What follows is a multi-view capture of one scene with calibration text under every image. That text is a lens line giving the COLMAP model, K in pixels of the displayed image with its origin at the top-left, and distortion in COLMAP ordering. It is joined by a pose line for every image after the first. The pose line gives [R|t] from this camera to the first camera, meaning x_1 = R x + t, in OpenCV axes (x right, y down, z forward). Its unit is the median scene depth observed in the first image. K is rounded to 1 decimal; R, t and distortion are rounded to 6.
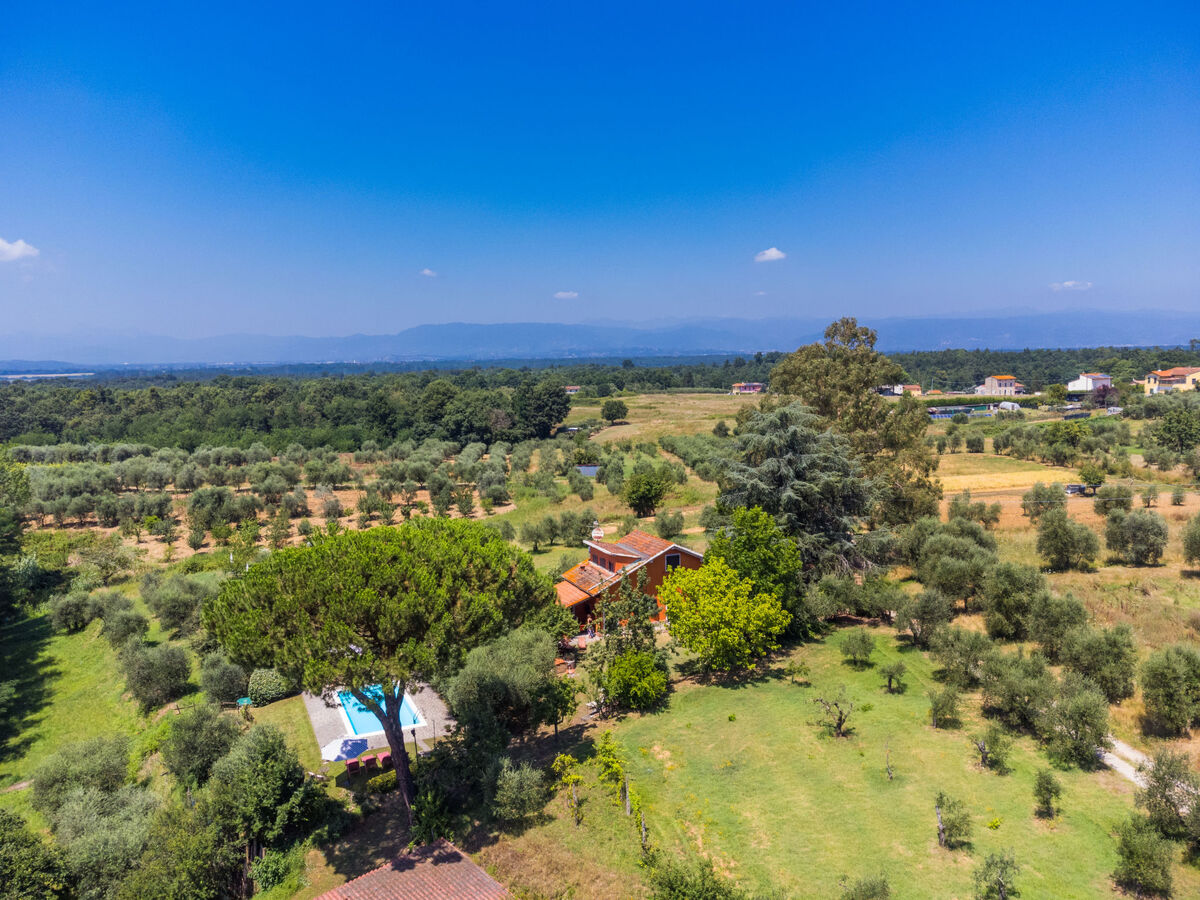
lens RADIAL K [[911.6, 0, 594.3], [0, 911.6, 455.1], [0, 0, 1]] dist [0.062168, -0.004552]
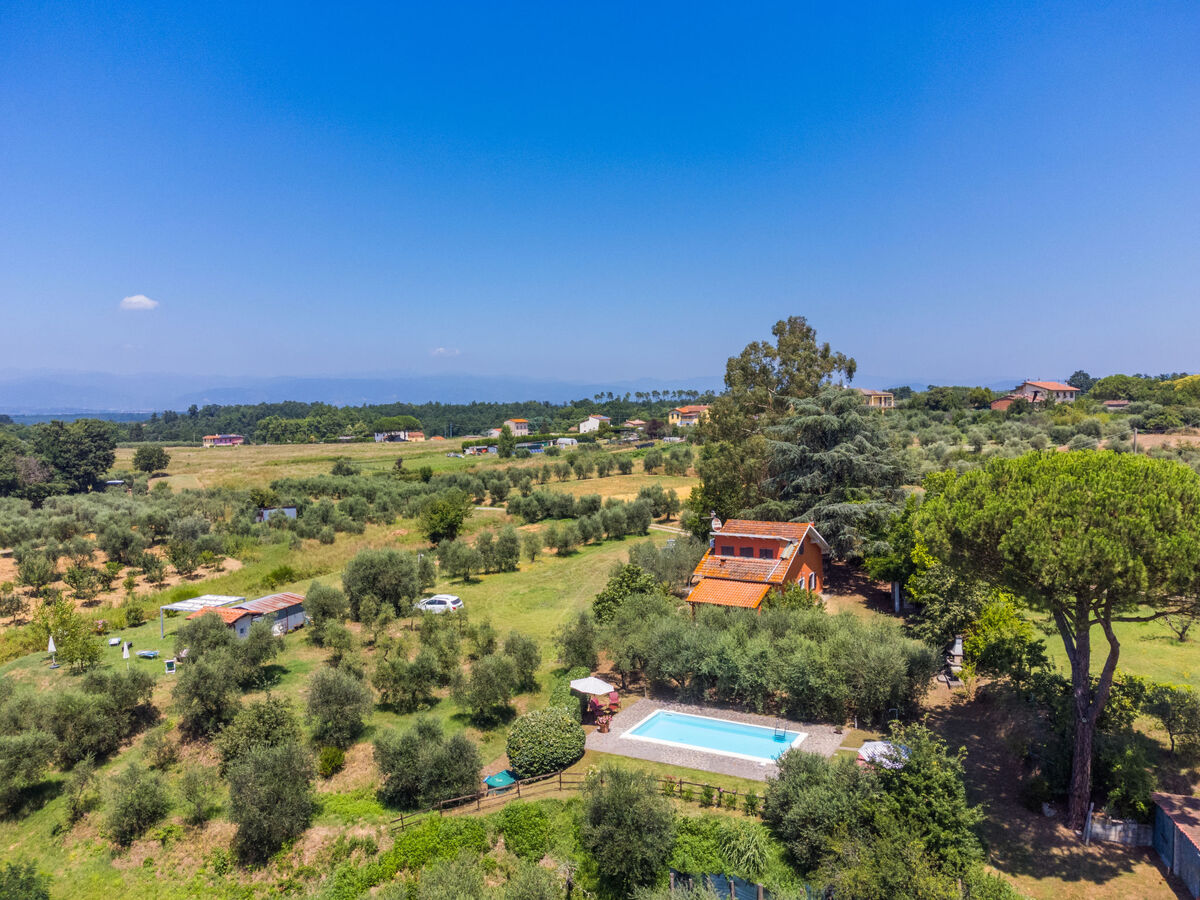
lens RADIAL K [[949.2, 0, 601.1], [0, 949.2, 449.2], [0, 0, 1]] dist [0.042438, -0.014936]
pose [[0.783207, -0.025070, 0.621256, -0.272043], [0.073068, 0.995974, -0.051924, 0.021403], [-0.617453, 0.086061, 0.781886, 0.132458]]
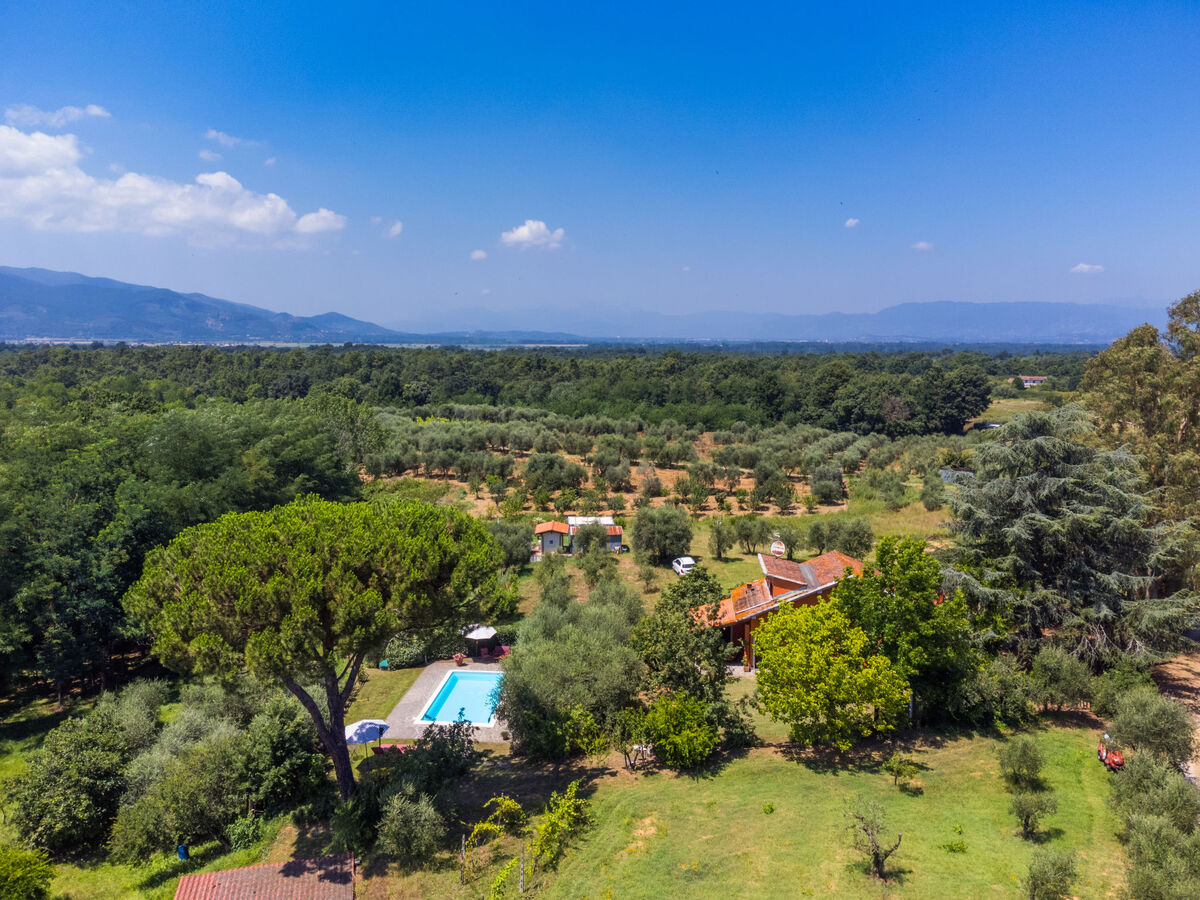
lens RADIAL K [[949.2, 0, 600.9], [0, 949.2, 450.6], [0, 0, 1]] dist [0.042438, -0.014936]
pose [[0.874267, 0.088757, -0.477262, 0.108456], [-0.082879, 0.996000, 0.033406, -0.006909], [0.478317, 0.010349, 0.878126, 0.067459]]
